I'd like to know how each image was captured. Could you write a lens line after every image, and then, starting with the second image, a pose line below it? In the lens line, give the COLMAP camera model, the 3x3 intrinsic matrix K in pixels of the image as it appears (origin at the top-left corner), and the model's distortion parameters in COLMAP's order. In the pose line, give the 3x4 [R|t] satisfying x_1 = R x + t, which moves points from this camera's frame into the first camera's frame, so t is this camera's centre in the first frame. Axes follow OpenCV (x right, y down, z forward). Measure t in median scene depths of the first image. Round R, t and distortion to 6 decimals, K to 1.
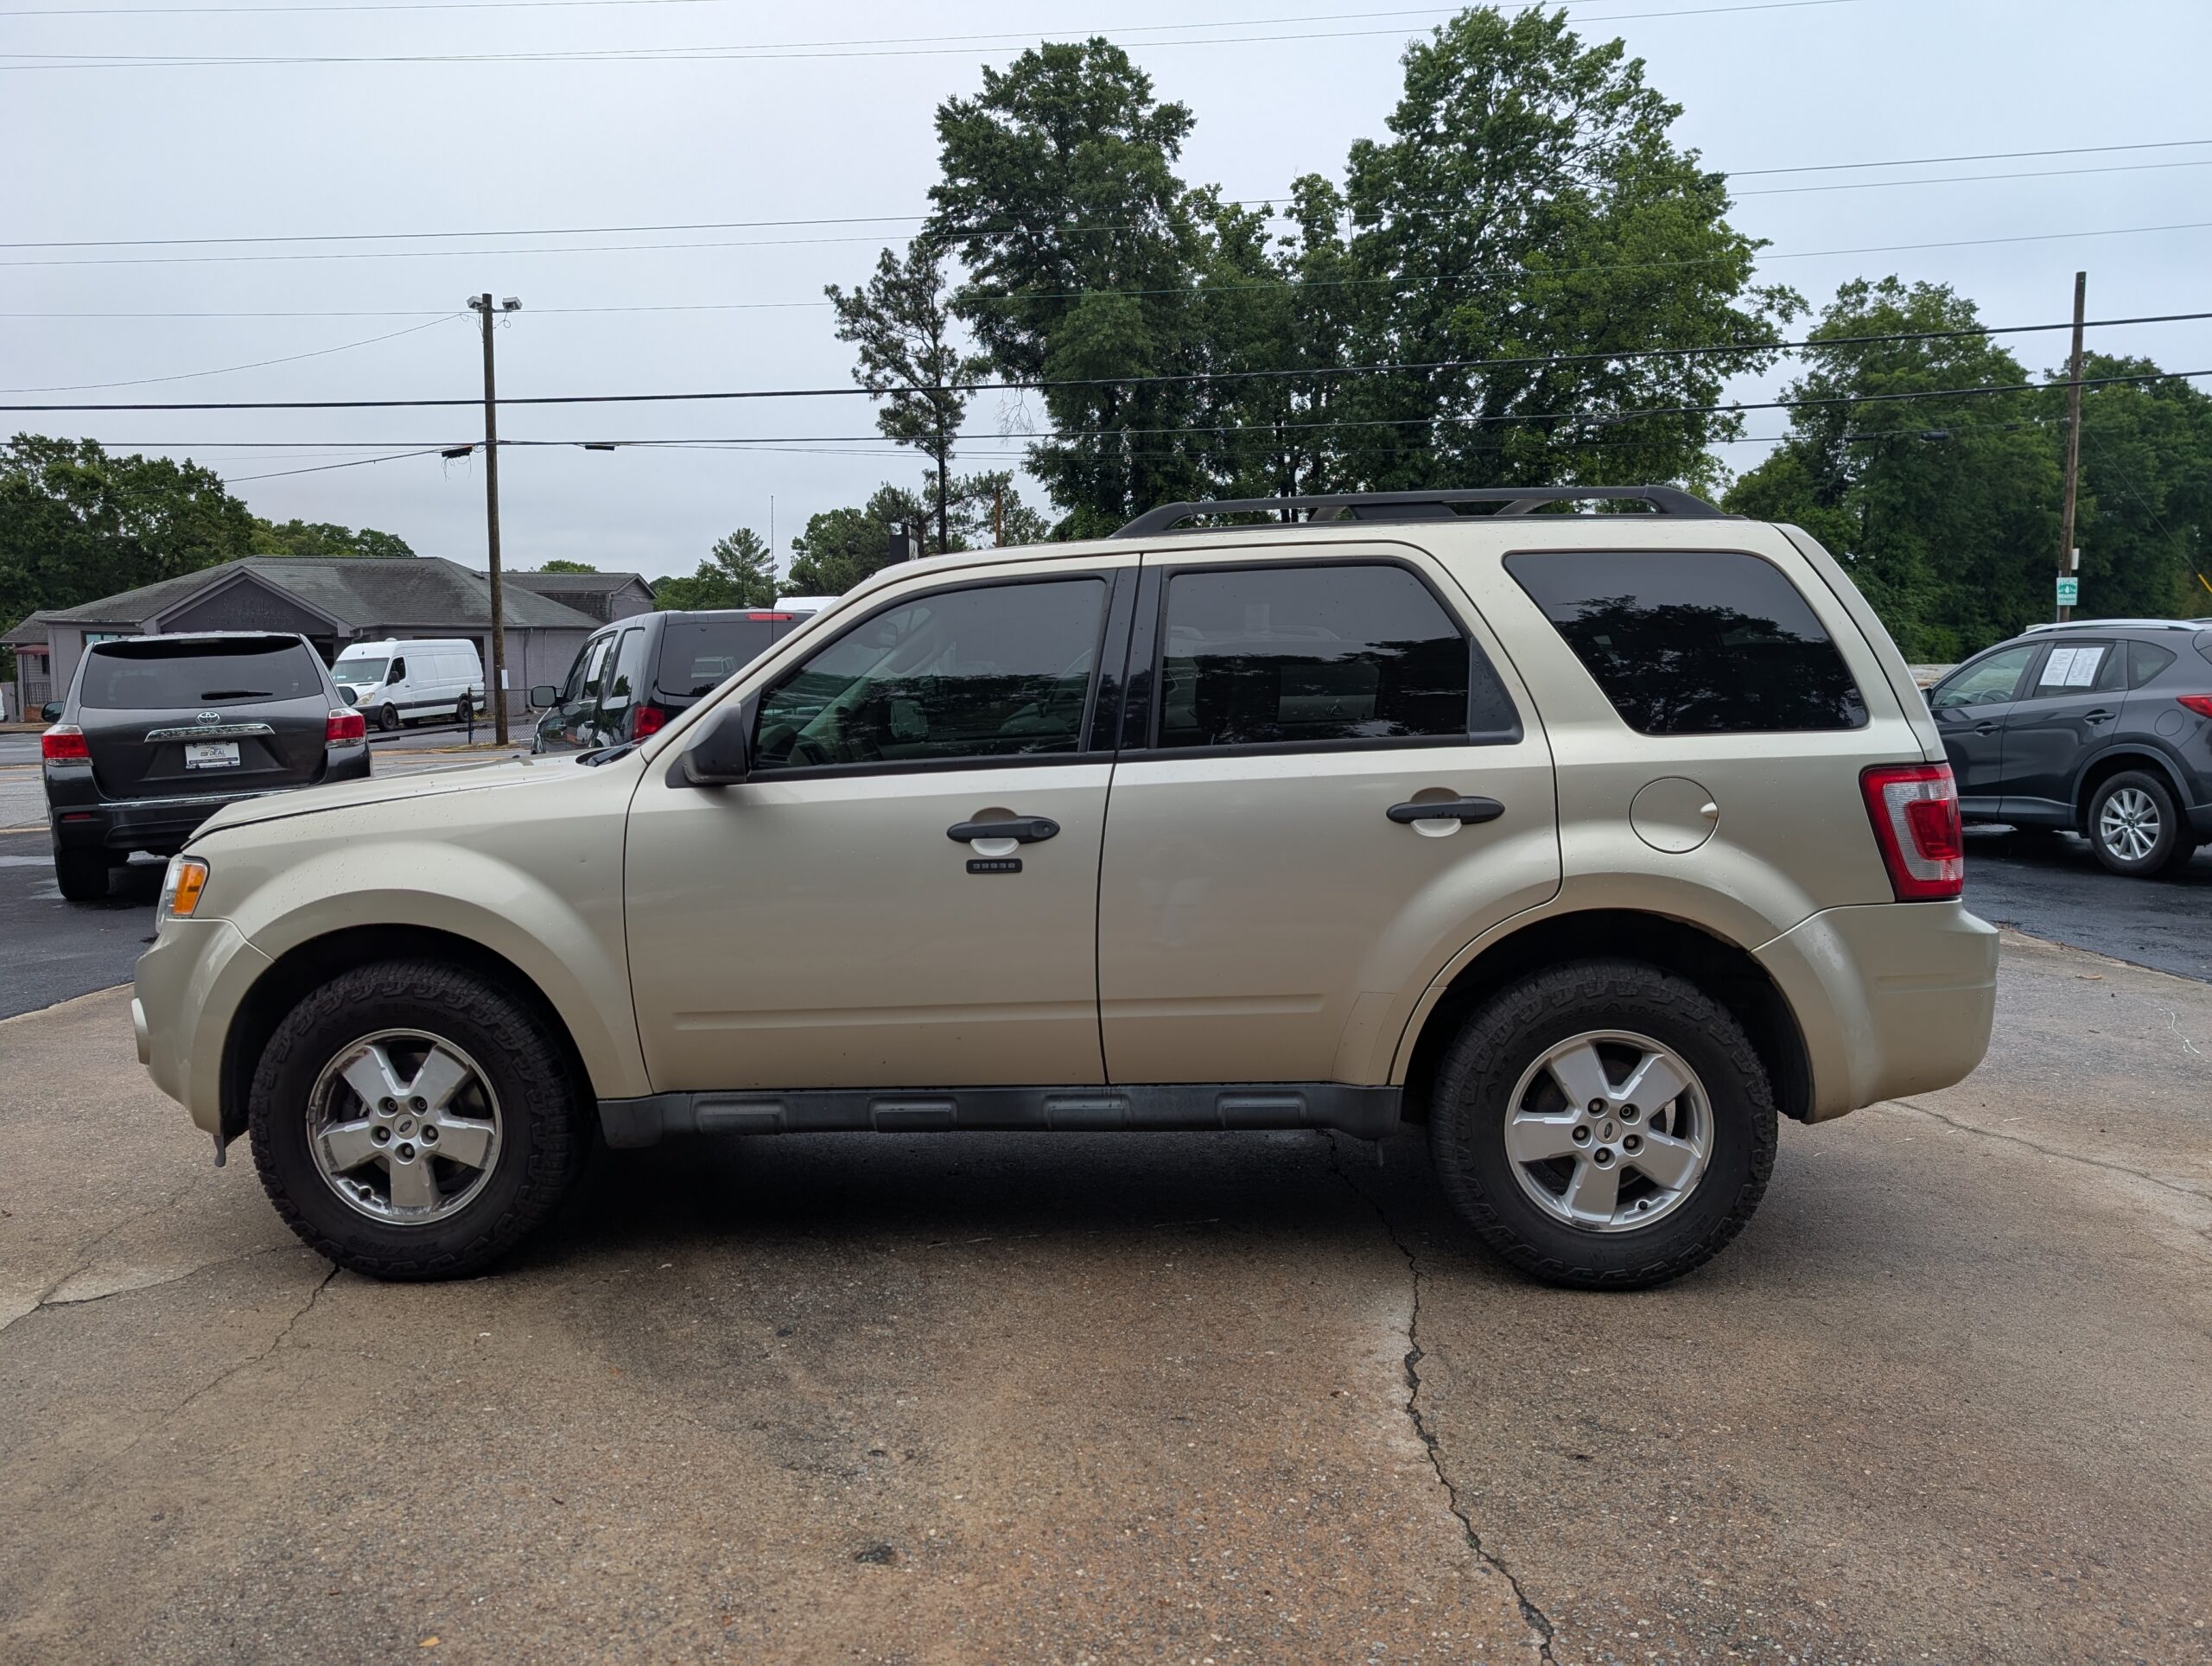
lens RADIAL K [[1573.8, 0, 1106.0], [0, 1573.8, 833.0], [0, 0, 1]] dist [0.020753, -0.009535]
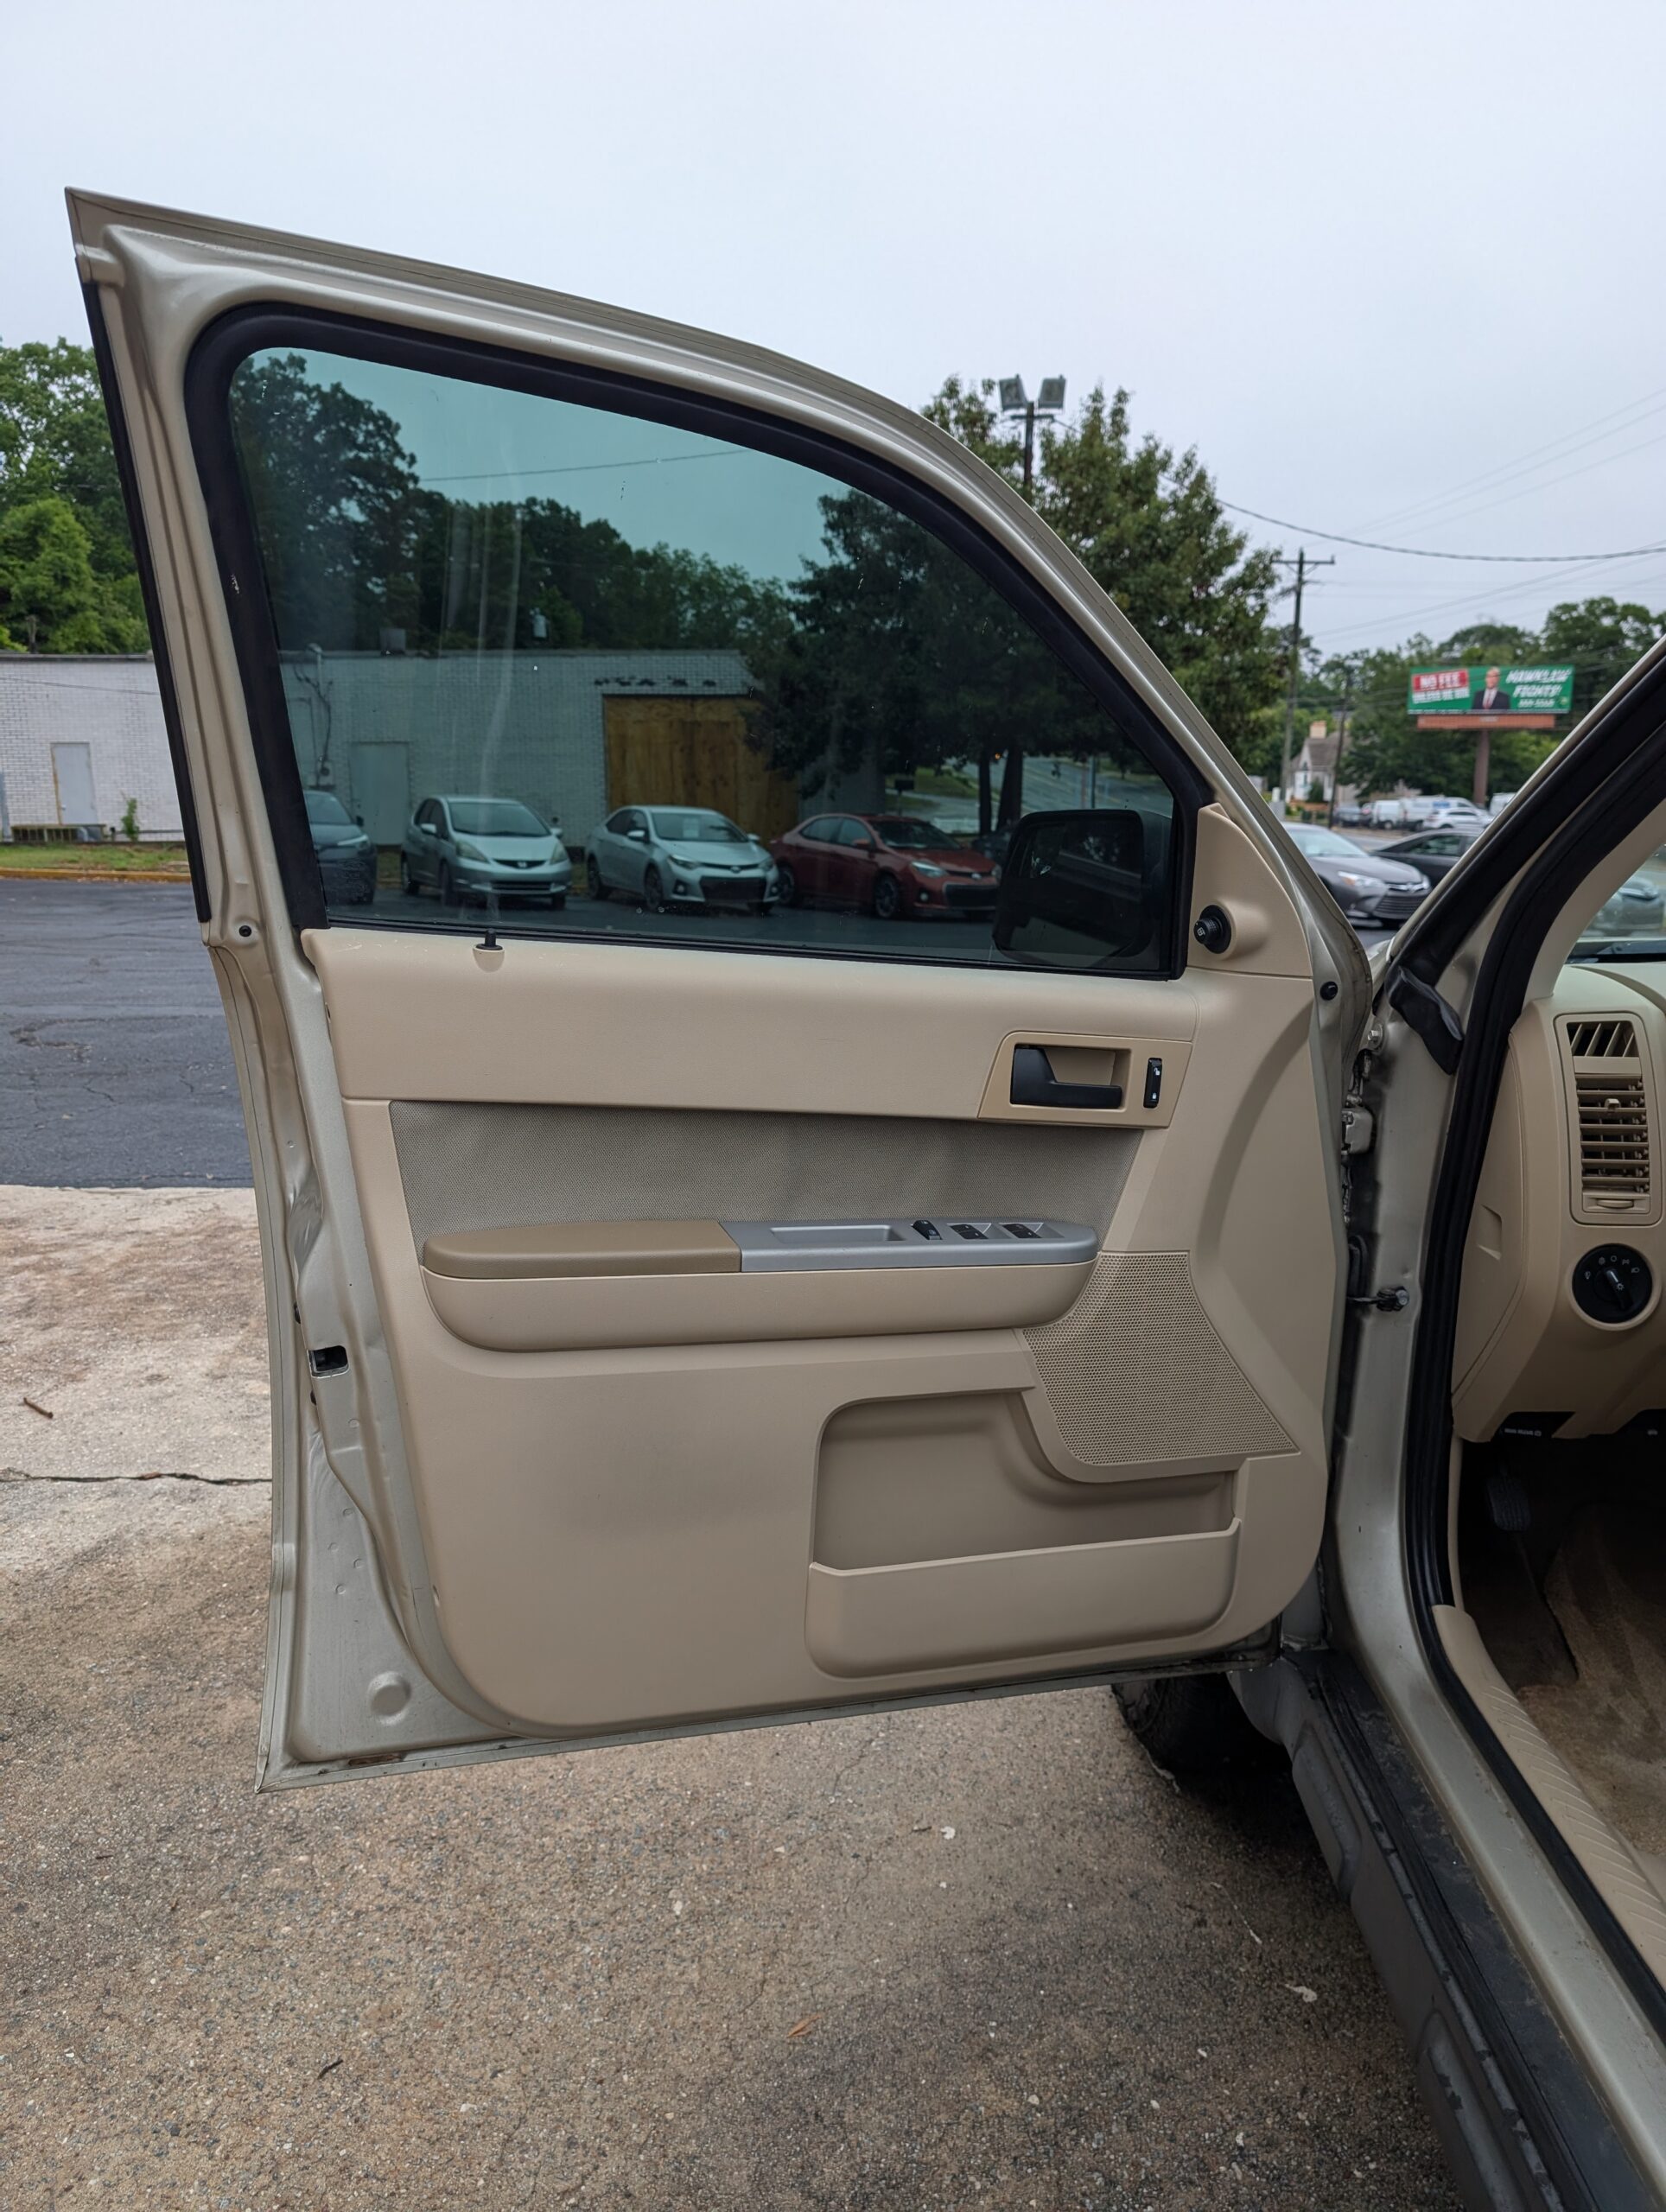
lens RADIAL K [[1608.7, 0, 844.1], [0, 1608.7, 1085.8], [0, 0, 1]] dist [0.010358, -0.003273]
pose [[0.021209, 0.196655, -0.980243, 0.052622], [-0.124274, 0.973378, 0.192589, -0.026018], [0.992021, 0.117734, 0.045083, 0.291195]]
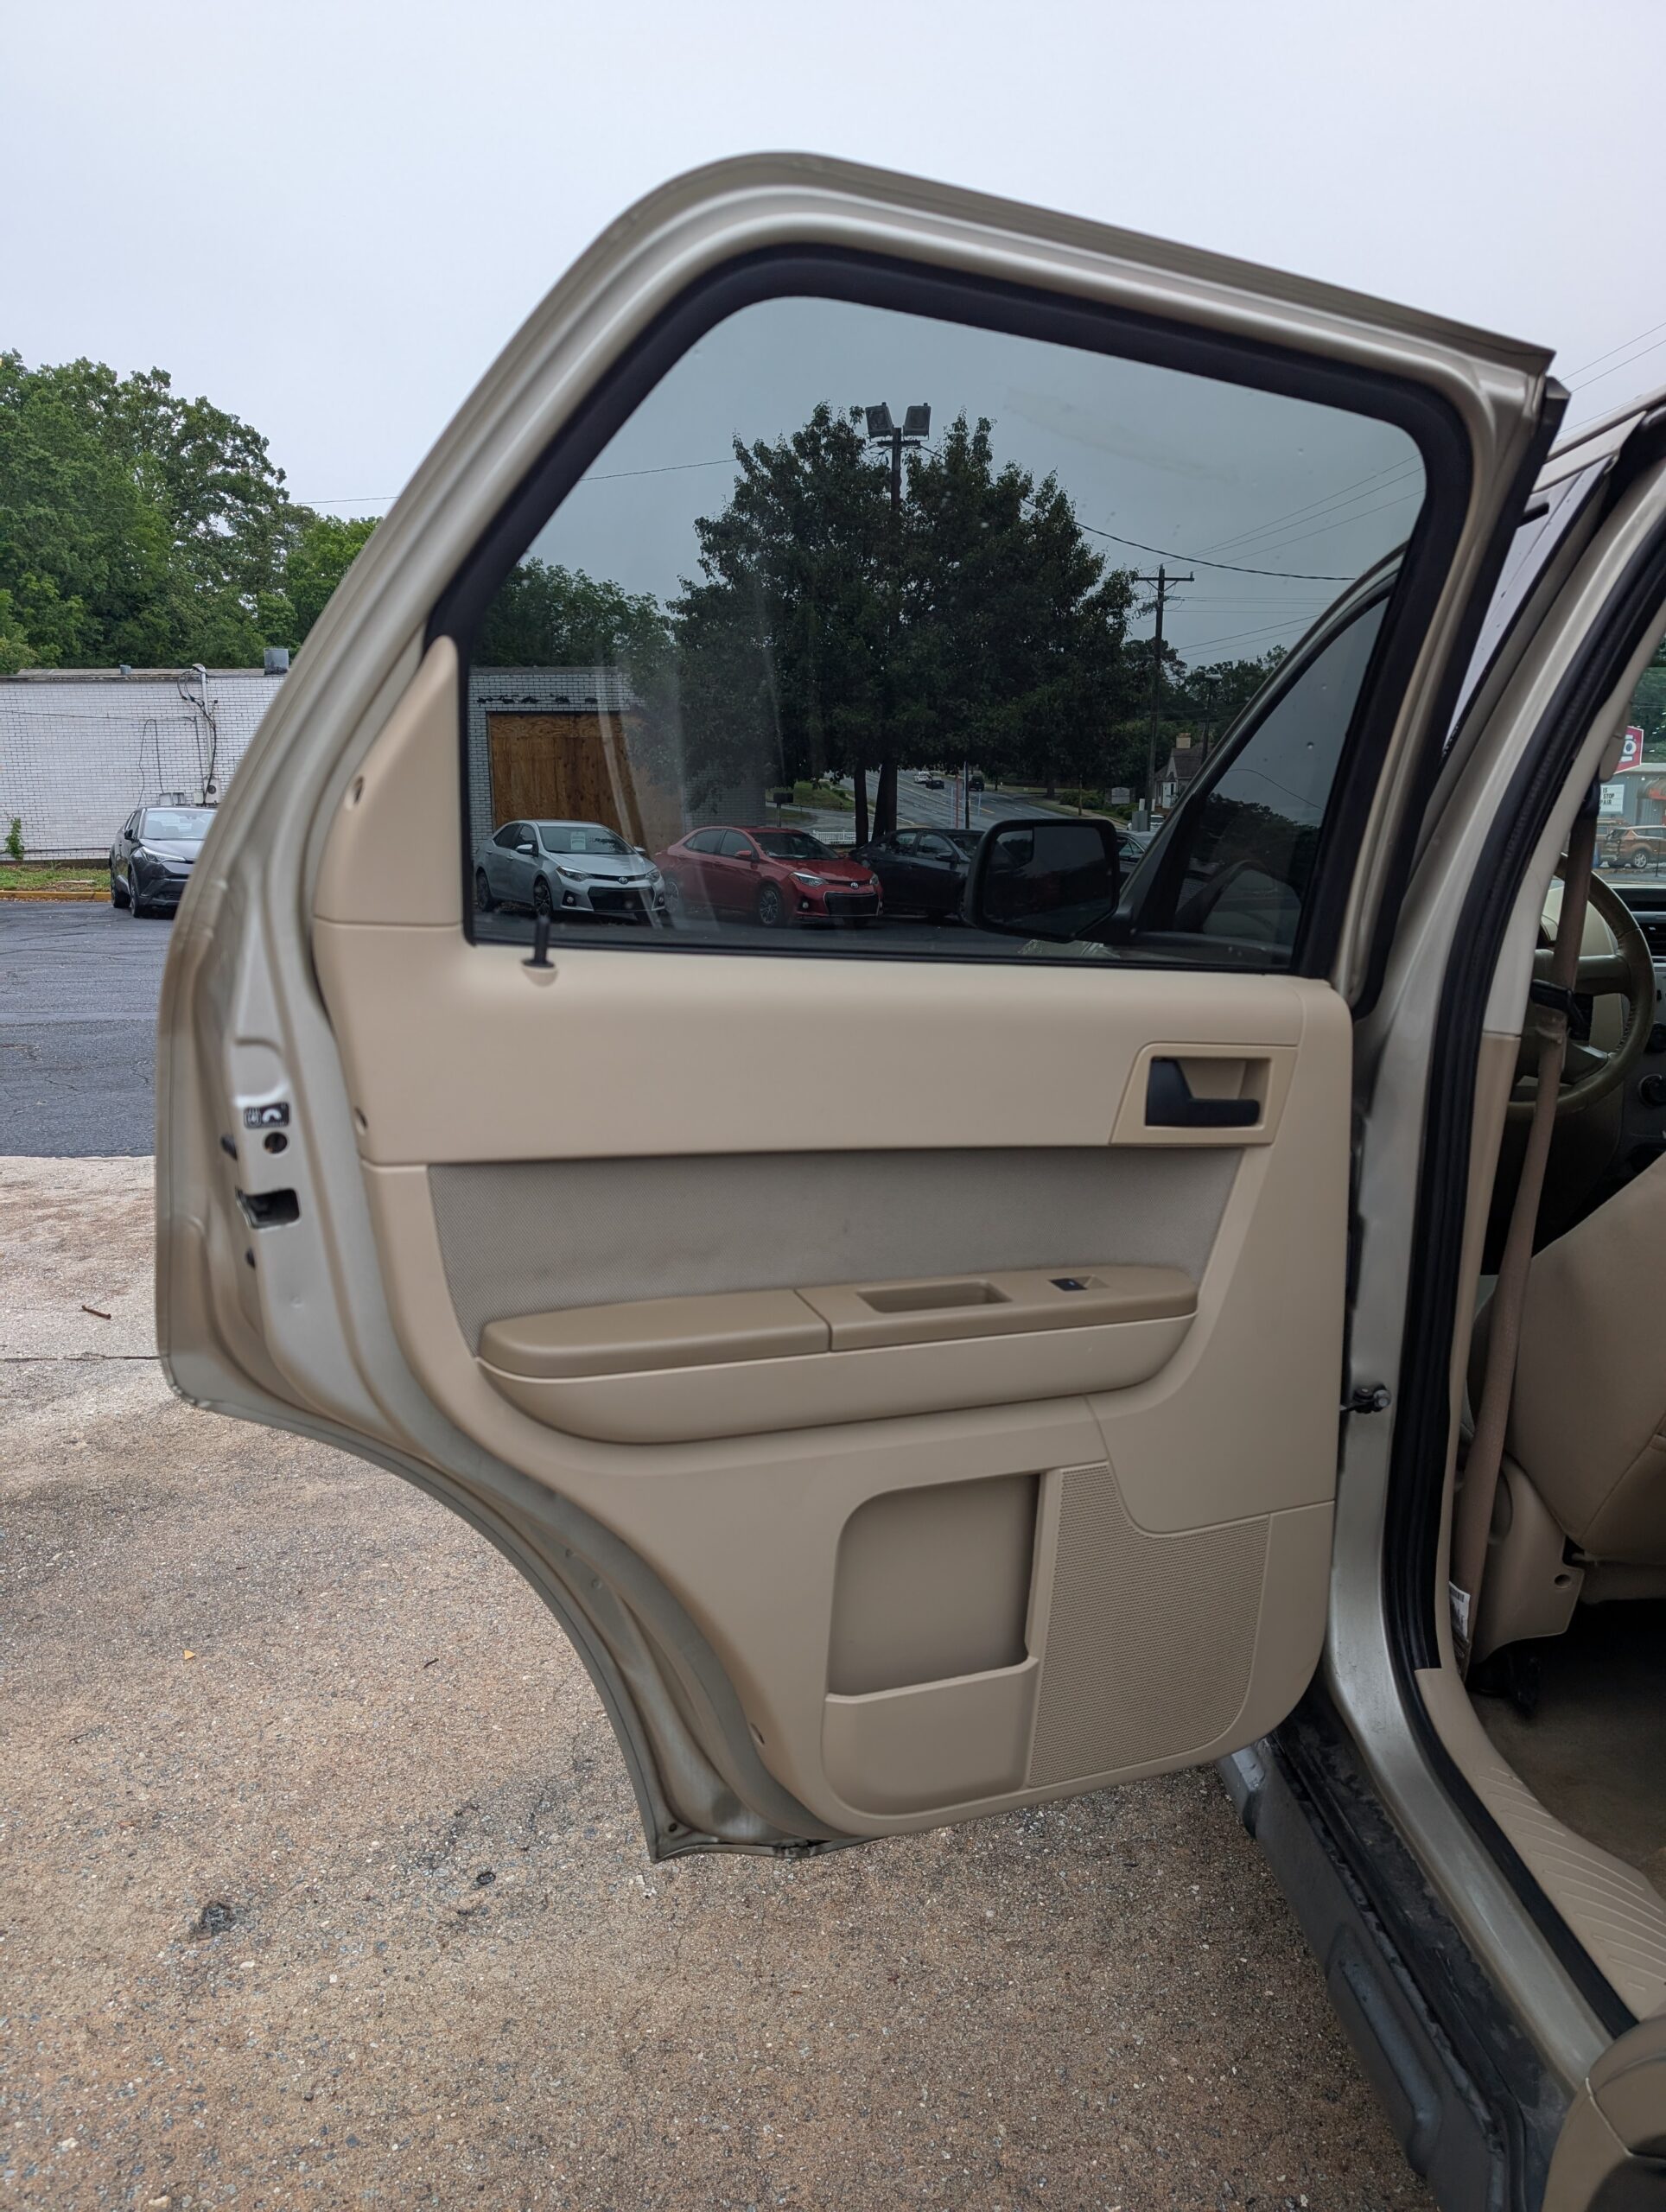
lens RADIAL K [[1597.6, 0, 817.3], [0, 1597.6, 1100.0], [0, 0, 1]] dist [0.012048, -0.002891]
pose [[0.079899, 0.197533, -0.977035, 0.134894], [-0.115834, 0.975368, 0.187724, -0.026228], [0.990050, 0.098174, 0.100812, 0.283694]]
